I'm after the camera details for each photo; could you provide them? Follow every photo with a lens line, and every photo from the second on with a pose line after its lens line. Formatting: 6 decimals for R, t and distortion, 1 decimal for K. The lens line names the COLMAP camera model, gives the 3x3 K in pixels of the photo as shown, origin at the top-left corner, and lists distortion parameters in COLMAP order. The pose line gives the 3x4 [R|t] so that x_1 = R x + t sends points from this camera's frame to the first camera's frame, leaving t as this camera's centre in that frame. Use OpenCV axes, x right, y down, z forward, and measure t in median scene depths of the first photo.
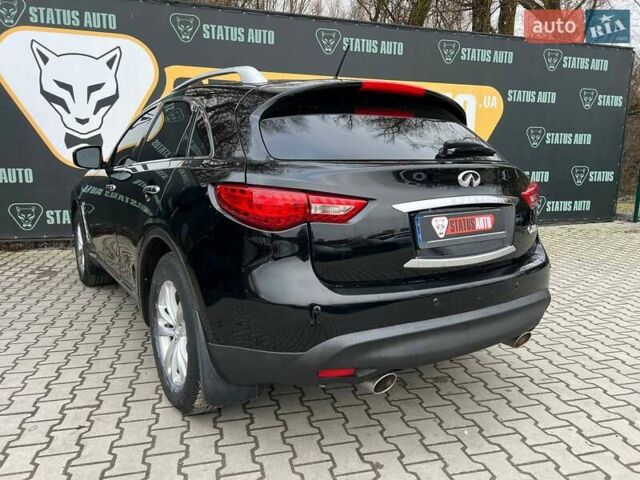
lens RADIAL K [[479.3, 0, 318.8], [0, 479.3, 239.5], [0, 0, 1]] dist [0.044799, -0.044452]
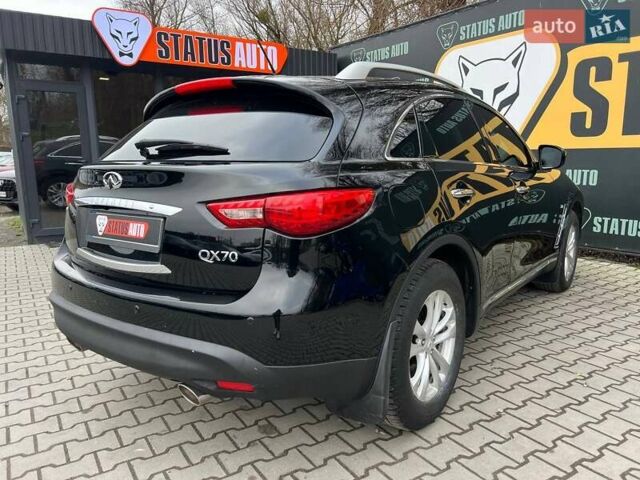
lens RADIAL K [[479.3, 0, 323.5], [0, 479.3, 241.1], [0, 0, 1]] dist [0.044799, -0.044452]
pose [[0.332386, 0.145862, -0.931796, 0.423708], [-0.136529, 0.985004, 0.105489, -0.052586], [0.933209, 0.092154, 0.347316, 0.325668]]
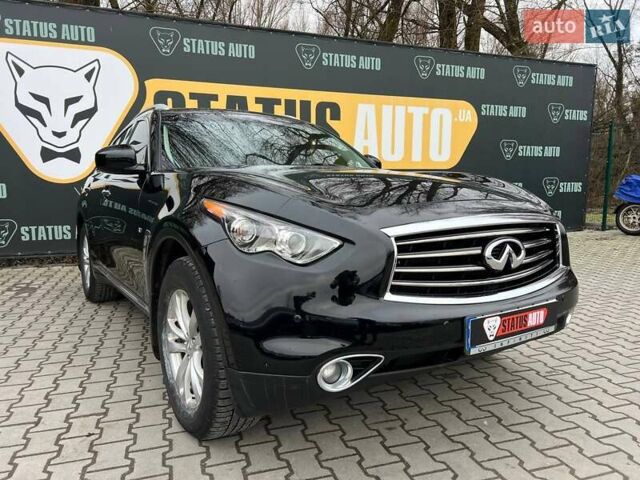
lens RADIAL K [[479.3, 0, 319.8], [0, 479.3, 241.3], [0, 0, 1]] dist [0.044799, -0.044452]
pose [[0.997971, -0.018165, 0.061024, -0.028162], [0.020258, 0.999221, -0.033855, 0.014751], [-0.060361, 0.035023, 0.997562, 0.001291]]
